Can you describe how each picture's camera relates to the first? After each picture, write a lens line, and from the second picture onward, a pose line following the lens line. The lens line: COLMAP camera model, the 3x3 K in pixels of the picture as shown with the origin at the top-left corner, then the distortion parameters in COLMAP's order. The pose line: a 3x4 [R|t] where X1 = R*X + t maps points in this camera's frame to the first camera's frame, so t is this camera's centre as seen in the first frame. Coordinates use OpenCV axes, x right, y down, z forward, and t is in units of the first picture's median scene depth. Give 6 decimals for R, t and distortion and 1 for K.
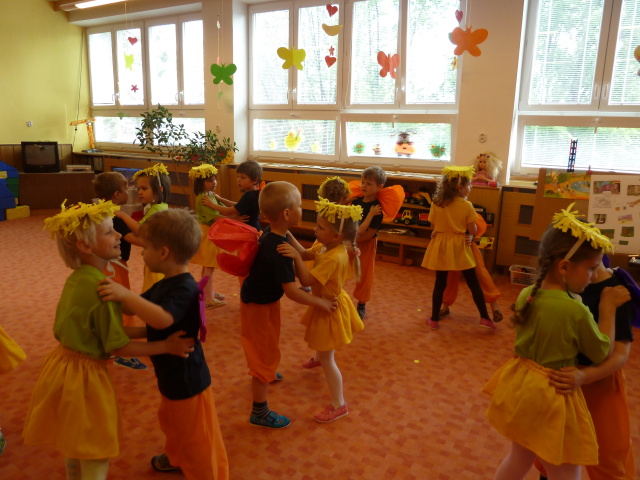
lens RADIAL K [[493.7, 0, 320.0], [0, 493.7, 240.0], [0, 0, 1]] dist [-0.011082, -0.000886]
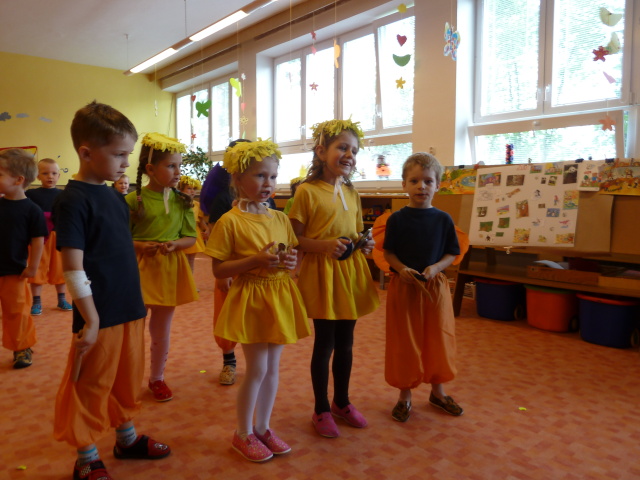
lens RADIAL K [[510.4, 0, 320.0], [0, 510.4, 240.0], [0, 0, 1]] dist [0.004074, -0.003790]
pose [[0.943697, 0.006882, -0.330739, 0.373788], [-0.054326, 0.989434, -0.134420, 0.101948], [0.326319, 0.144820, 0.934100, -0.020718]]
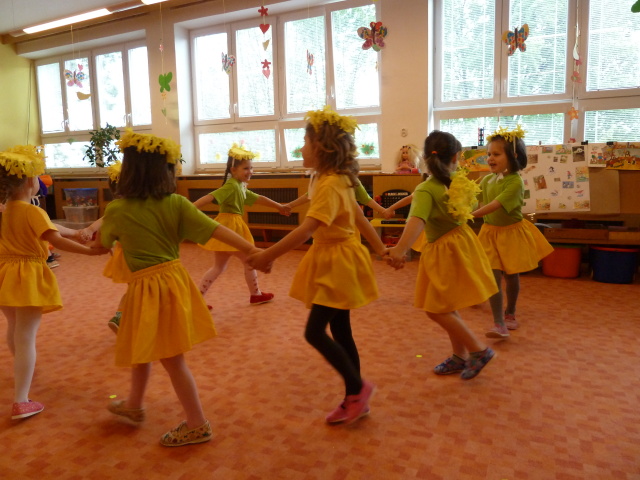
lens RADIAL K [[493.7, 0, 320.0], [0, 493.7, 240.0], [0, 0, 1]] dist [-0.011082, -0.000886]
pose [[0.995284, -0.056133, 0.079112, 0.030740], [0.062565, 0.994723, -0.081315, 0.092902], [-0.074130, 0.085881, 0.993544, -0.062179]]
